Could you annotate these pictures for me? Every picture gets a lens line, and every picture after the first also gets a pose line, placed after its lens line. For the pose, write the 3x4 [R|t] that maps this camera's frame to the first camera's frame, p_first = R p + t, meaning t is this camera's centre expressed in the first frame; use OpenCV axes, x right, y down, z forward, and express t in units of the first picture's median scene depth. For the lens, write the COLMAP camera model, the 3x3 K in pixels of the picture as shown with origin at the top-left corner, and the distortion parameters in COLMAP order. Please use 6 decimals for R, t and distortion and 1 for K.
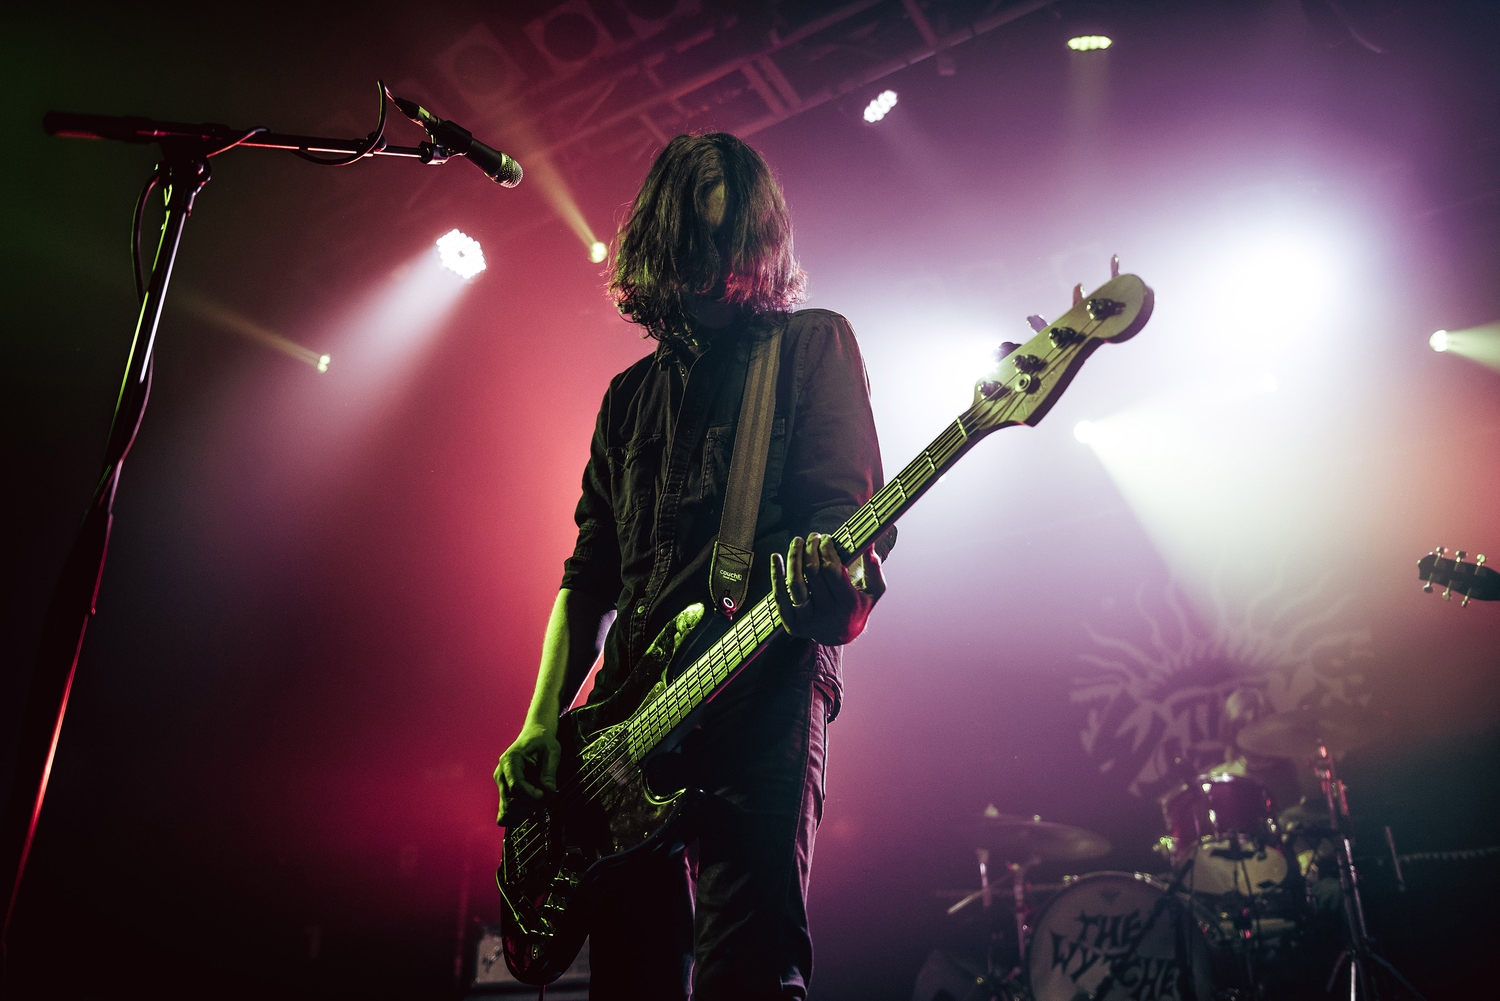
lens RADIAL K [[1281.0, 0, 750.0], [0, 1281.0, 500.5], [0, 0, 1]] dist [-0.005495, -0.004275]
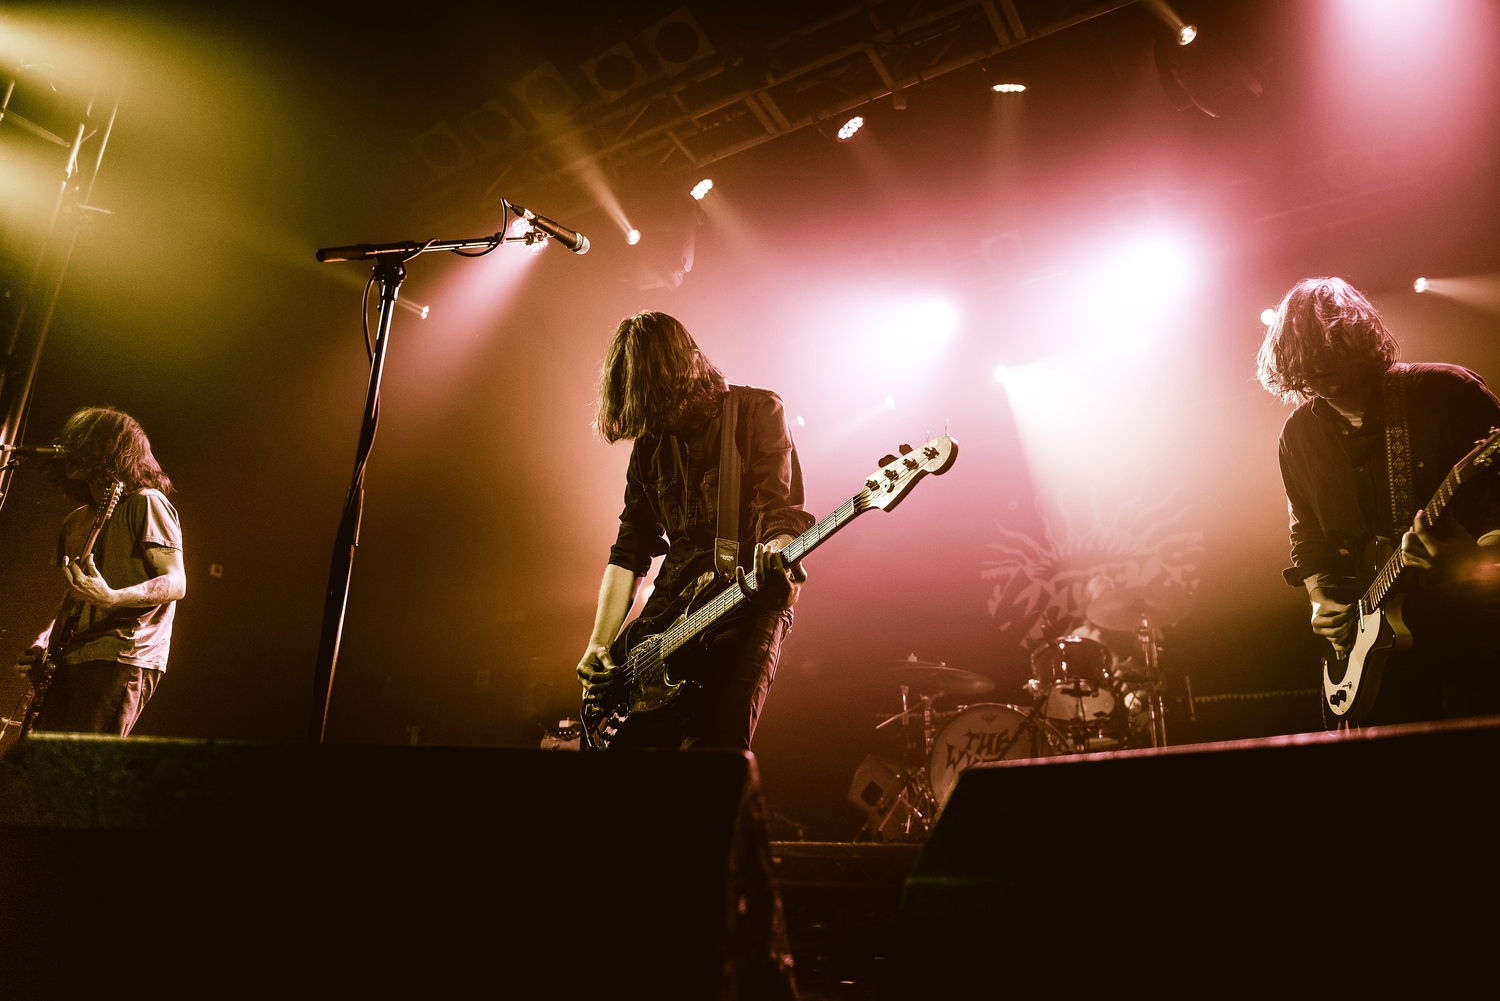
lens RADIAL K [[1094.9, 0, 750.0], [0, 1094.9, 500.5], [0, 0, 1]] dist [-0.044868, -0.000009]
pose [[0.999672, 0.025583, -0.000815, 0.010887], [-0.025354, 0.994103, 0.105431, -0.048587], [0.003507, -0.105376, 0.994426, -0.162873]]
